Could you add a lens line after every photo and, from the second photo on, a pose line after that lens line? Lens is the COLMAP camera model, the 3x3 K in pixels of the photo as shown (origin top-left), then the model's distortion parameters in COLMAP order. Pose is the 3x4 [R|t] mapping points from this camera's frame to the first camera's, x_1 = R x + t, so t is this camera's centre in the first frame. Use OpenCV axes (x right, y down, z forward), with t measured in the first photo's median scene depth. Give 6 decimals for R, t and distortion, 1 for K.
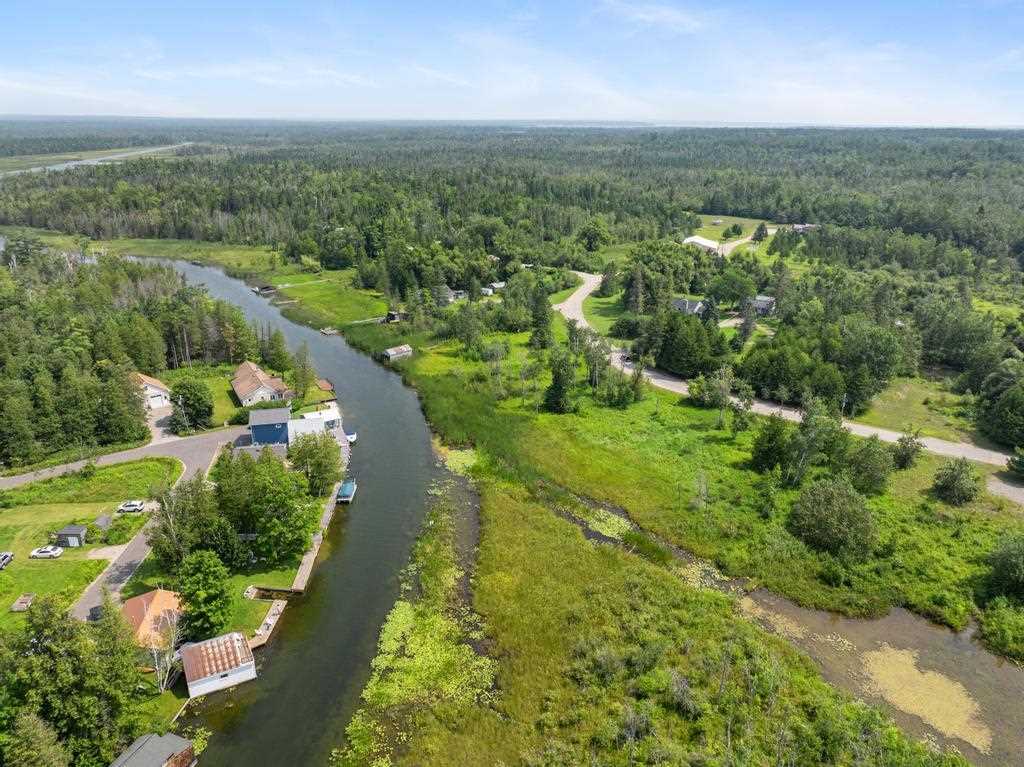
lens RADIAL K [[707.2, 0, 512.0], [0, 707.2, 383.5], [0, 0, 1]] dist [-0.041349, 0.004573]
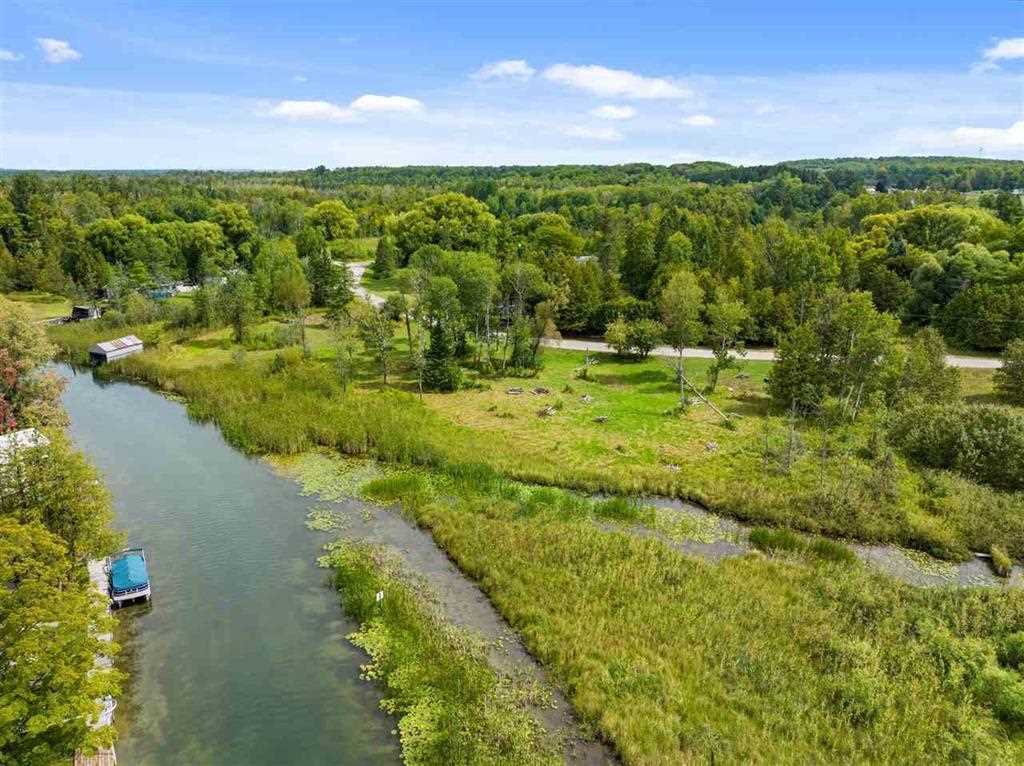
lens RADIAL K [[716.9, 0, 512.0], [0, 716.9, 383.0], [0, 0, 1]] dist [-0.029759, -0.019417]
pose [[0.894880, -0.105717, 0.433605, -0.159433], [0.138838, 0.989277, -0.045339, 0.072512], [-0.424162, 0.100773, 0.899962, 0.413055]]
